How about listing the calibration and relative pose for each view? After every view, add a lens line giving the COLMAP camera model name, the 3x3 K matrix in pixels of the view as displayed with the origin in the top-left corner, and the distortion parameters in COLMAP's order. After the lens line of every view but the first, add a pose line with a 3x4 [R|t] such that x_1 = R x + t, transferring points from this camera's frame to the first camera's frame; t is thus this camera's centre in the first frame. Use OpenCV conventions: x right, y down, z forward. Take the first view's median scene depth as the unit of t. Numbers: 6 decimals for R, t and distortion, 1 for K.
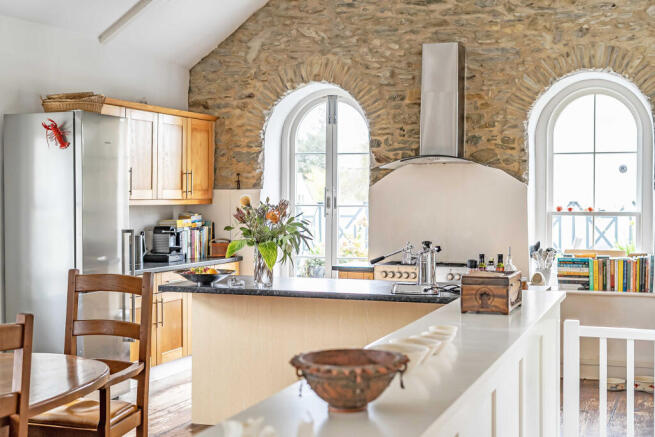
lens RADIAL K [[987.2, 0, 328.3], [0, 987.2, 217.9], [0, 0, 1]] dist [-0.025939, 0.000000]
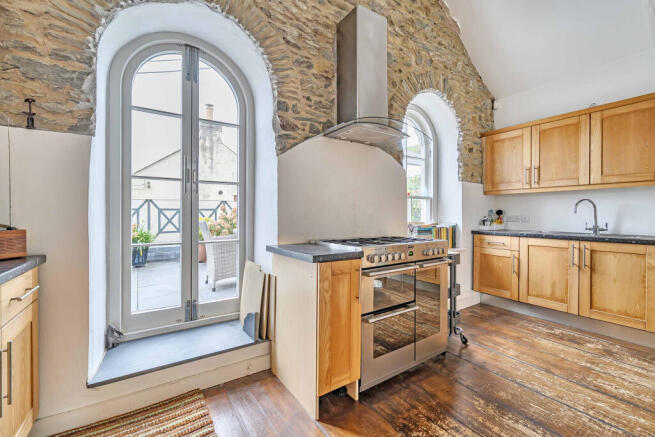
lens RADIAL K [[272.9, 0, 328.4], [0, 272.9, 214.3], [0, 0, 1]] dist [-0.006953, 0.000343]
pose [[0.578831, -0.002715, 0.815443, -0.123969], [0.015829, 0.999843, -0.007907, 0.020947], [-0.815294, 0.017484, 0.578784, 0.836427]]
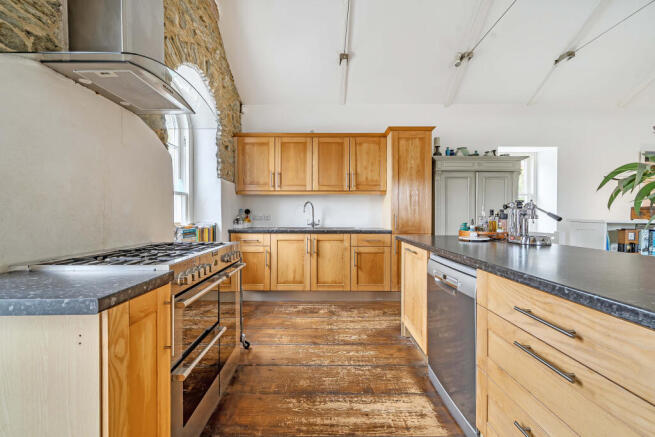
lens RADIAL K [[272.9, 0, 327.0], [0, 272.9, 216.9], [0, 0, 1]] dist [-0.006953, 0.000343]
pose [[-0.341854, -0.012832, 0.939665, -0.093016], [0.017866, 0.999637, 0.020151, 0.021053], [-0.939583, 0.023676, -0.341501, 0.897417]]
